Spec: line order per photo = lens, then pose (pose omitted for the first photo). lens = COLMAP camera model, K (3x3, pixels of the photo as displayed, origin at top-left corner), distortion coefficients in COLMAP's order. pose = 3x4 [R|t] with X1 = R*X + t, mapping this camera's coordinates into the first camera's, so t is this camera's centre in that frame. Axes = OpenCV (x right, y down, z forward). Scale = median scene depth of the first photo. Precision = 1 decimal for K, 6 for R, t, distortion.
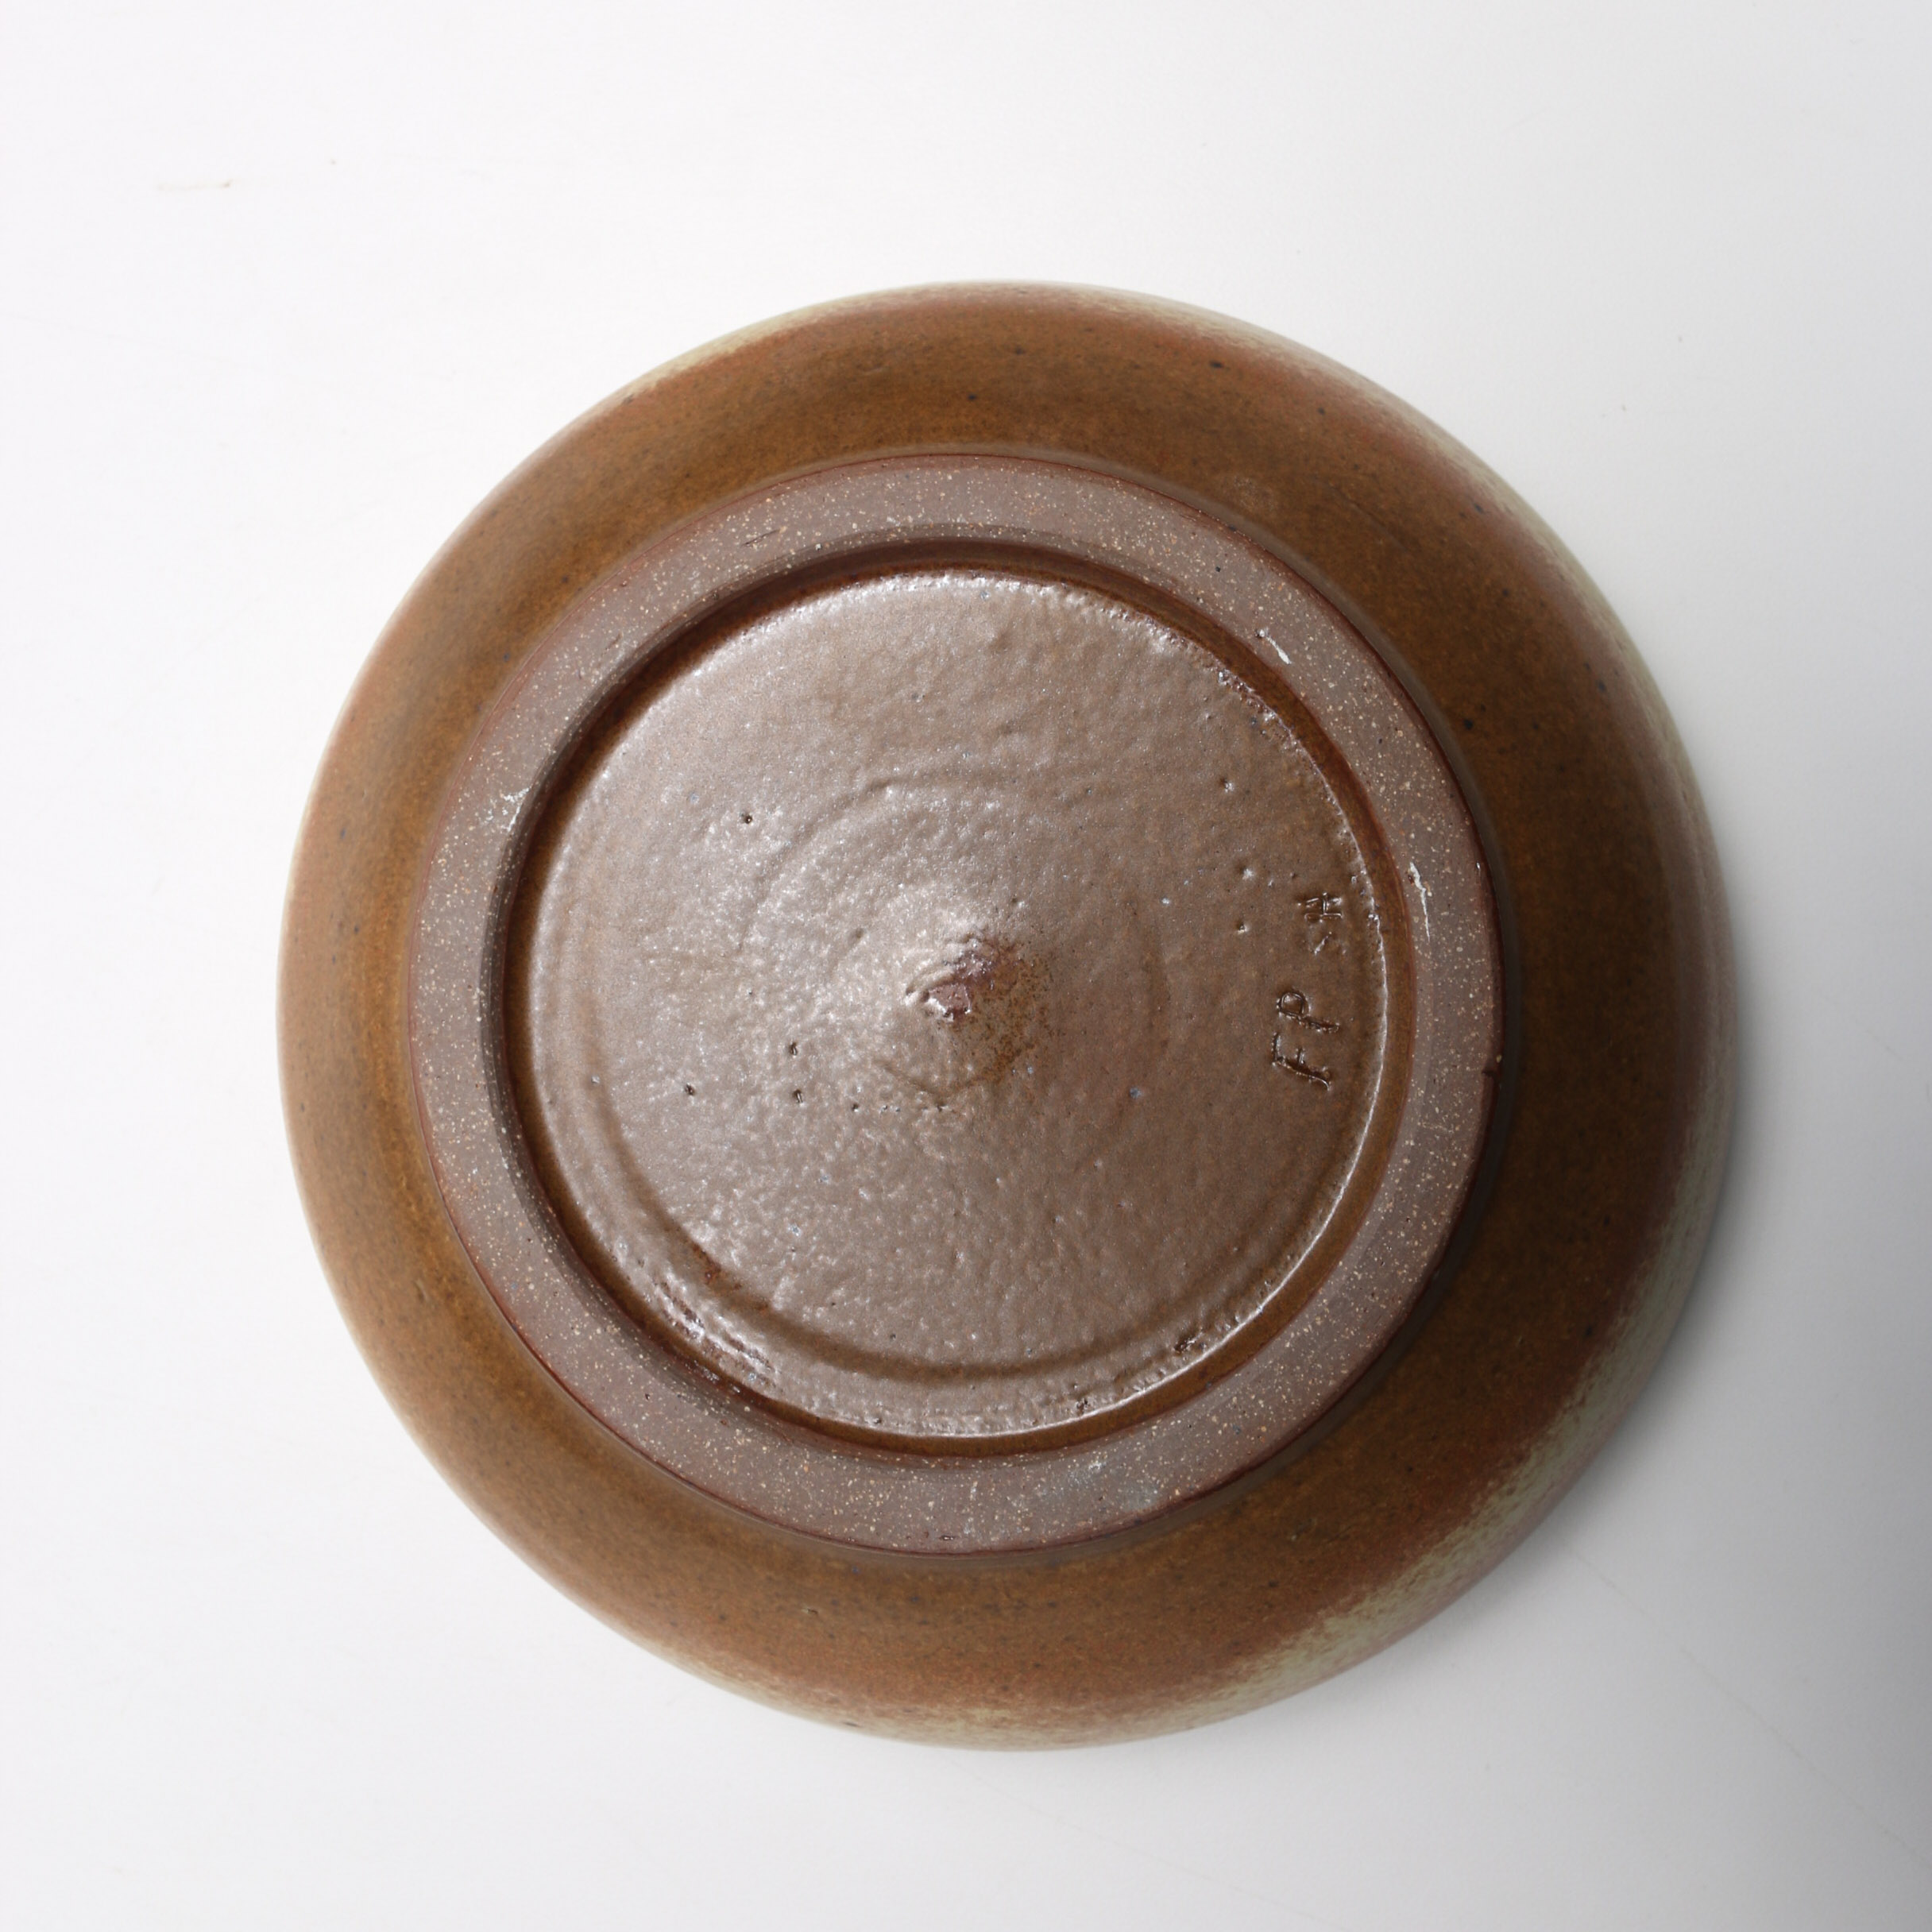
lens RADIAL K [[2224.6, 0, 966.0], [0, 2224.6, 966.0], [0, 0, 1]] dist [-0.211942, 0.013440]
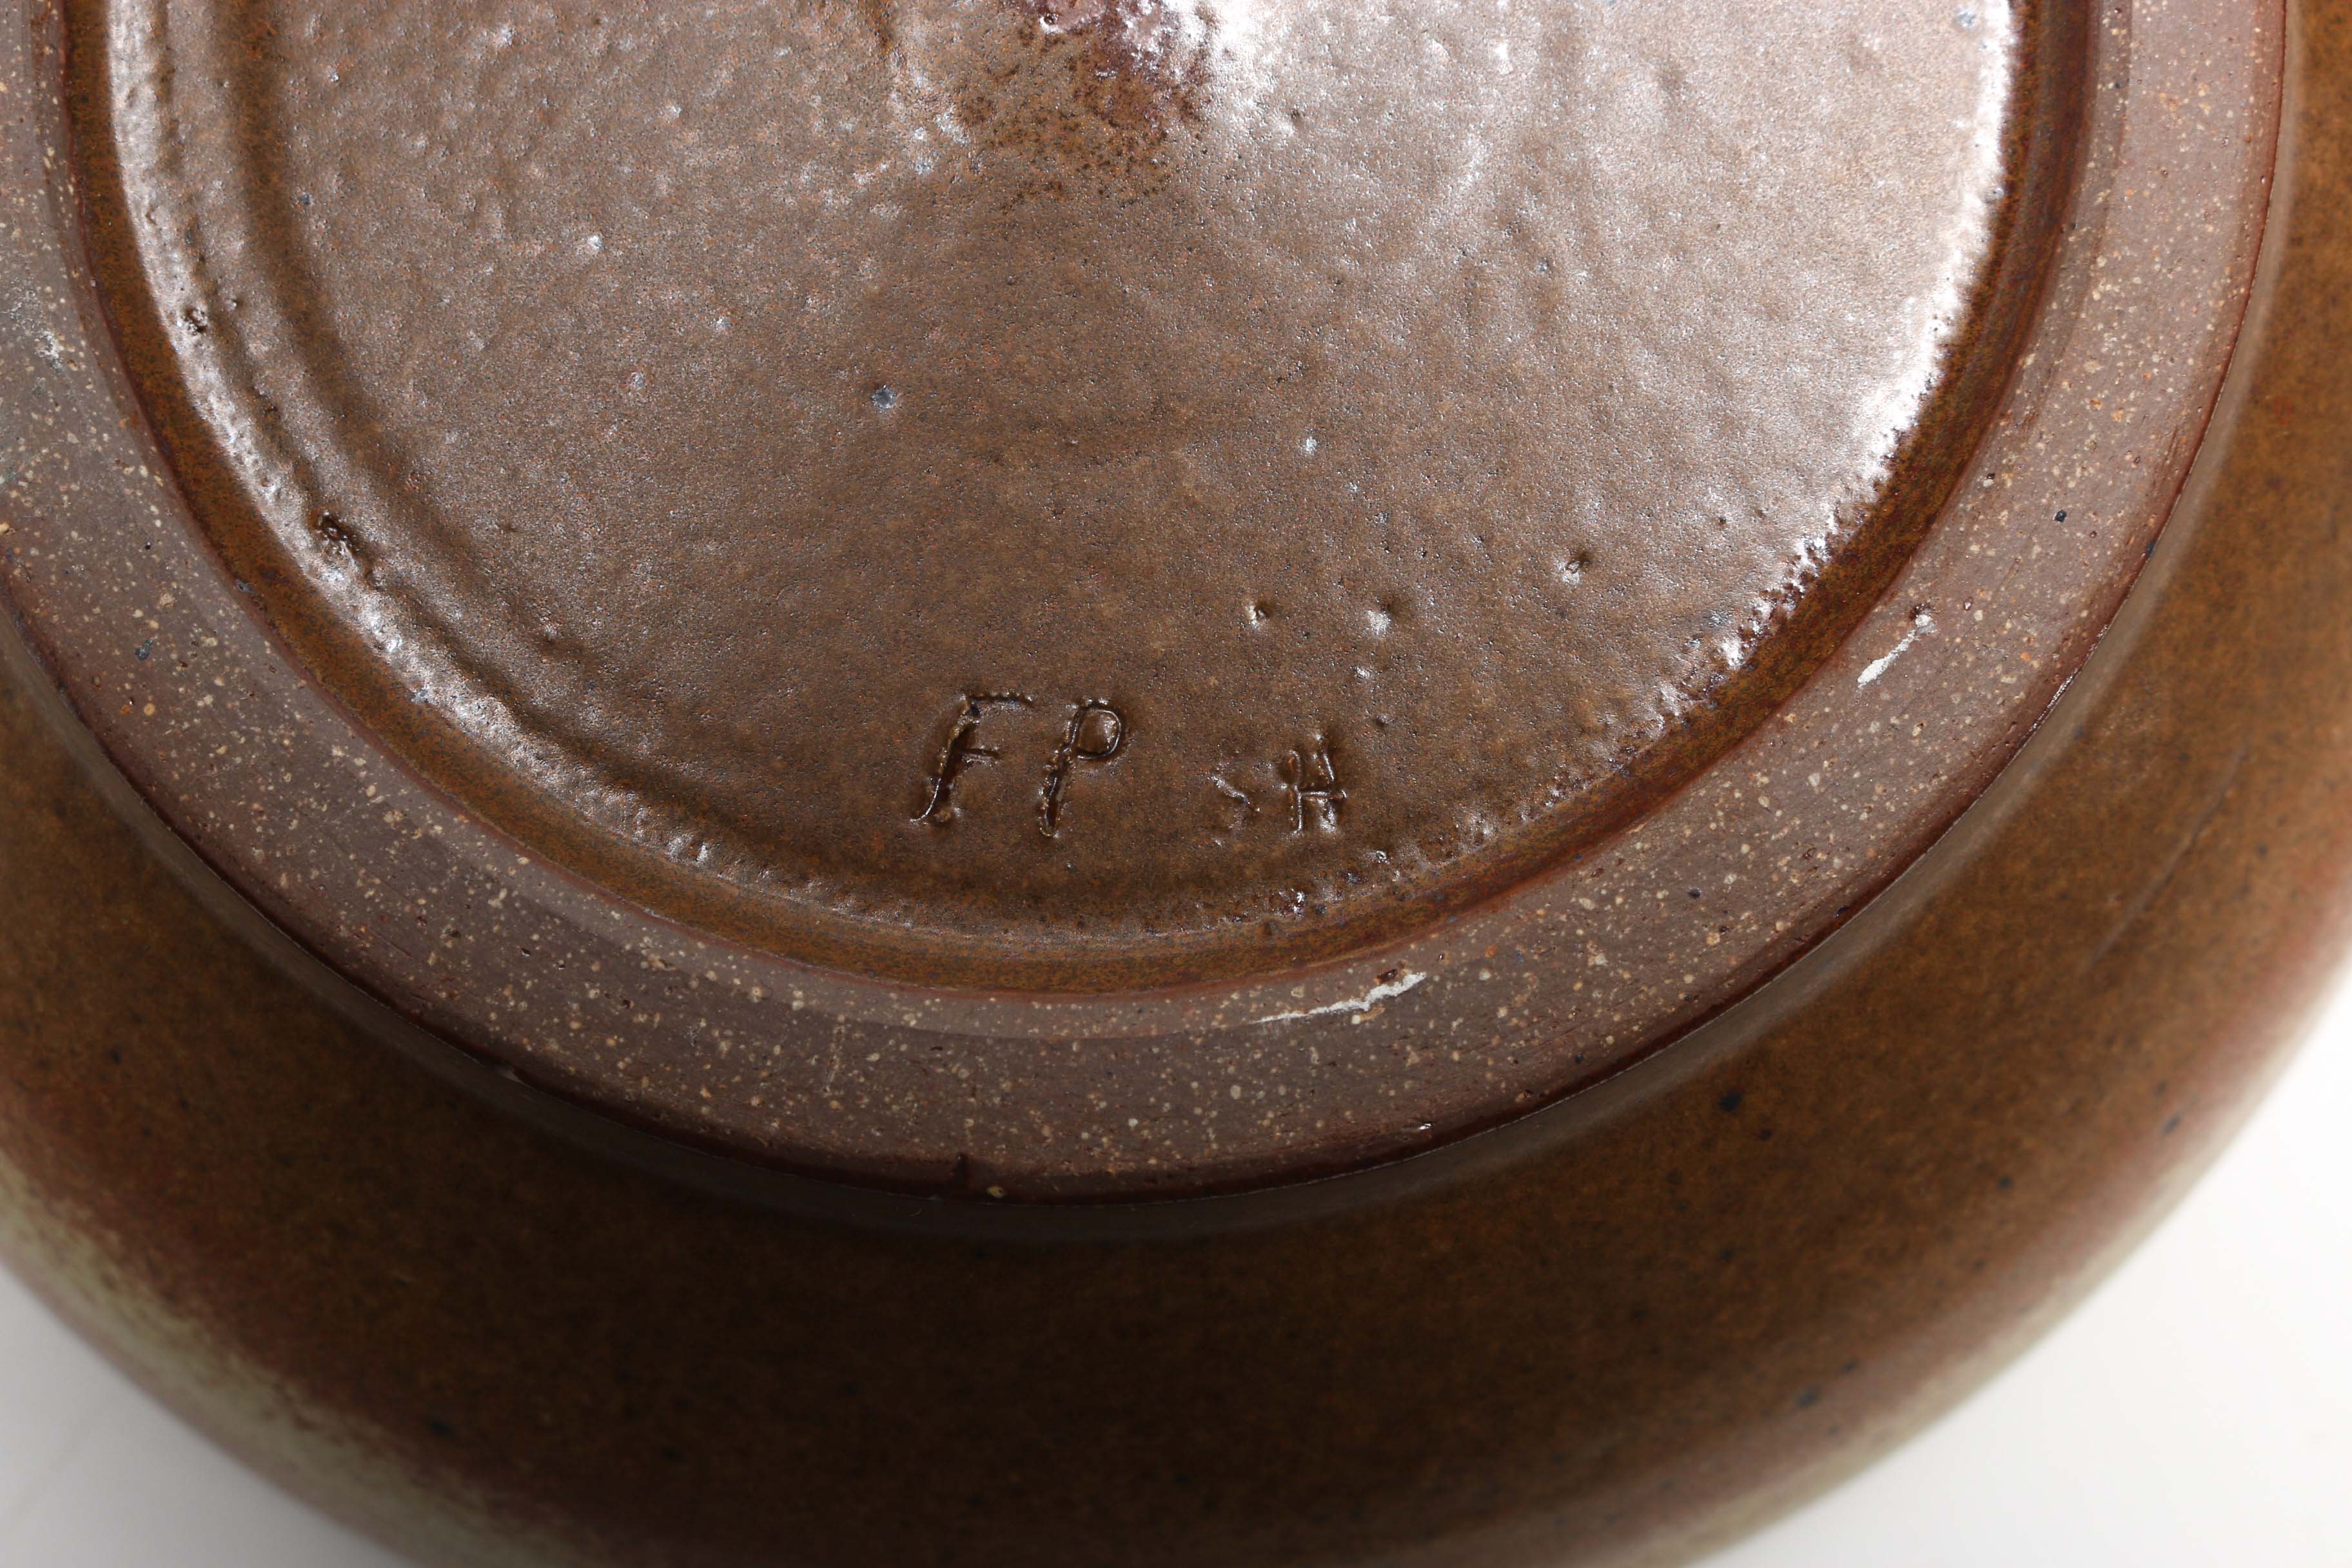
lens RADIAL K [[3378.6, 0, 1017.9], [0, 3378.6, 784.4], [0, 0, 1]] dist [-0.152457, 0.023774]
pose [[0.053222, 0.995408, 0.079558, 0.102889], [-0.997382, 0.049084, 0.053094, -0.002827], [0.048946, -0.082176, 0.995415, 0.314304]]
